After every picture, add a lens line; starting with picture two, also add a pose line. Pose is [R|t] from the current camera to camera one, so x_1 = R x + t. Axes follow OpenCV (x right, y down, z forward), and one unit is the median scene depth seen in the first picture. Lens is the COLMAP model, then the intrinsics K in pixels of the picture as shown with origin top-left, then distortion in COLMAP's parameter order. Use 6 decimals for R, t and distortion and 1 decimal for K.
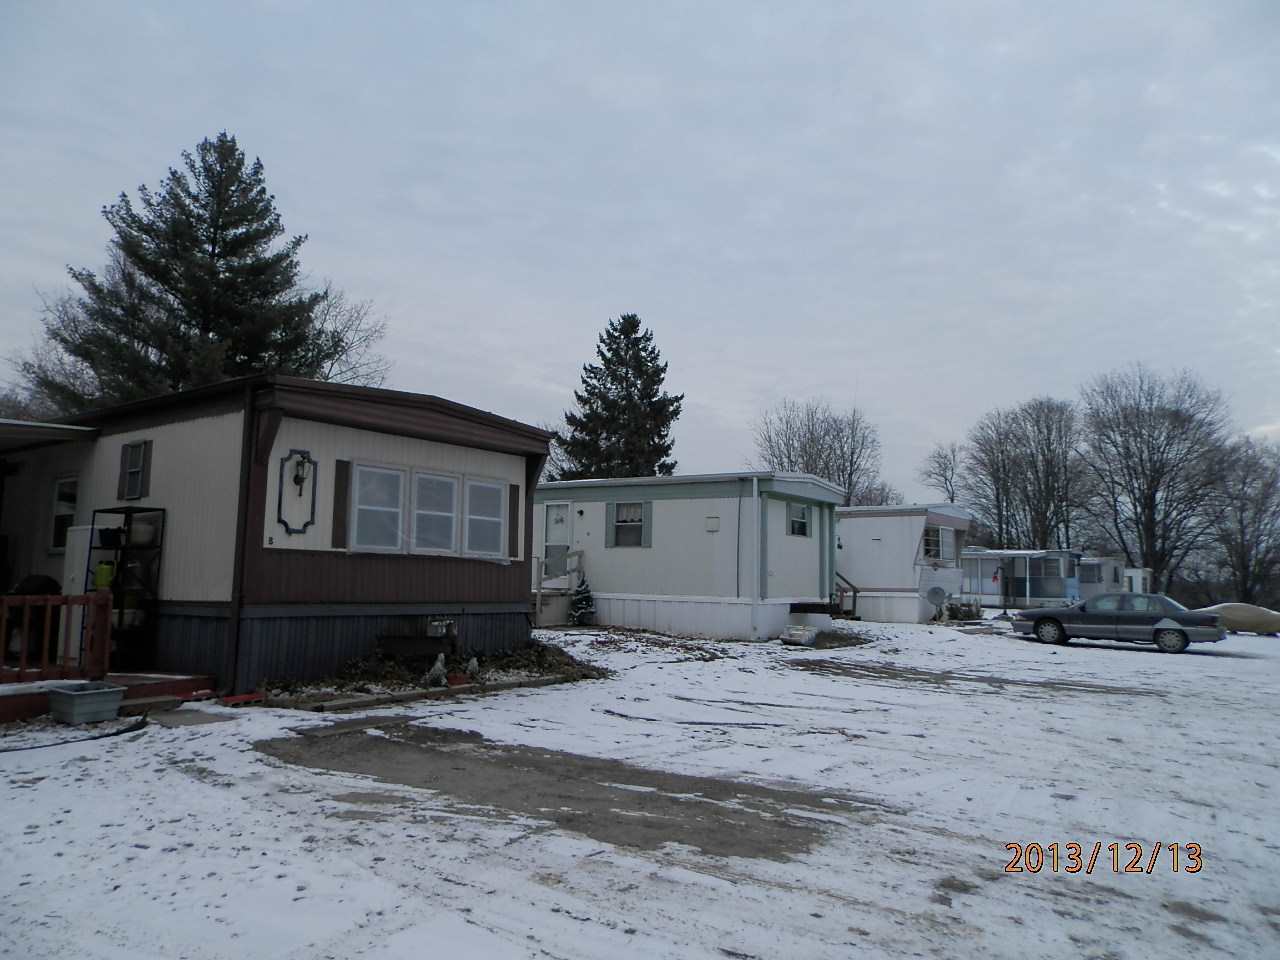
lens RADIAL K [[932.9, 0, 640.0], [0, 932.9, 480.0], [0, 0, 1]] dist [-0.004036, -0.003060]
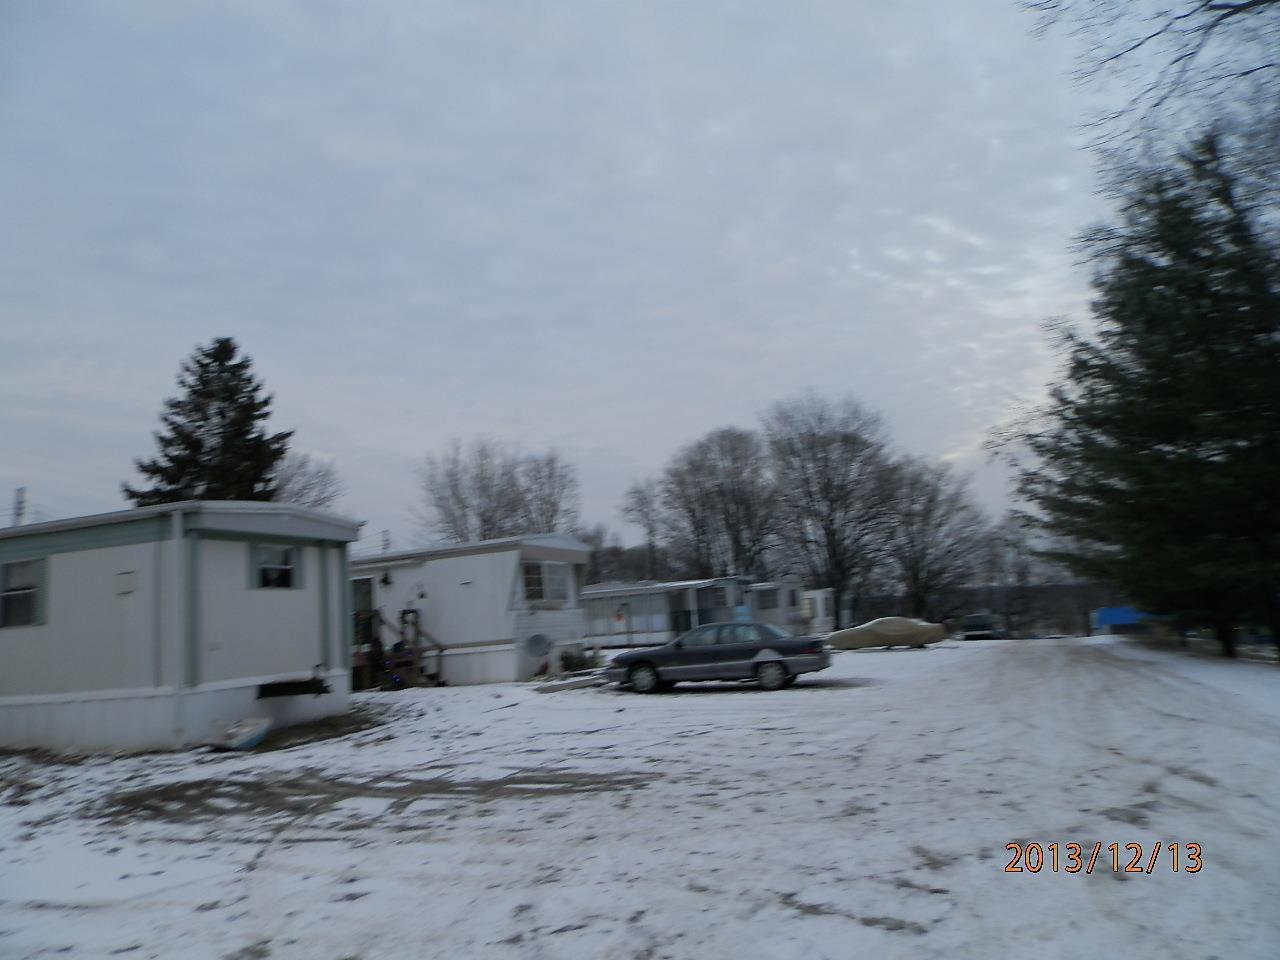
lens RADIAL K [[934.5, 0, 640.3], [0, 934.5, 476.9], [0, 0, 1]] dist [0.009214, 0.001707]
pose [[0.961424, -0.053021, 0.269911, 0.116375], [0.068428, 0.996501, -0.047989, 0.012938], [-0.266422, 0.064607, 0.961689, 0.101408]]
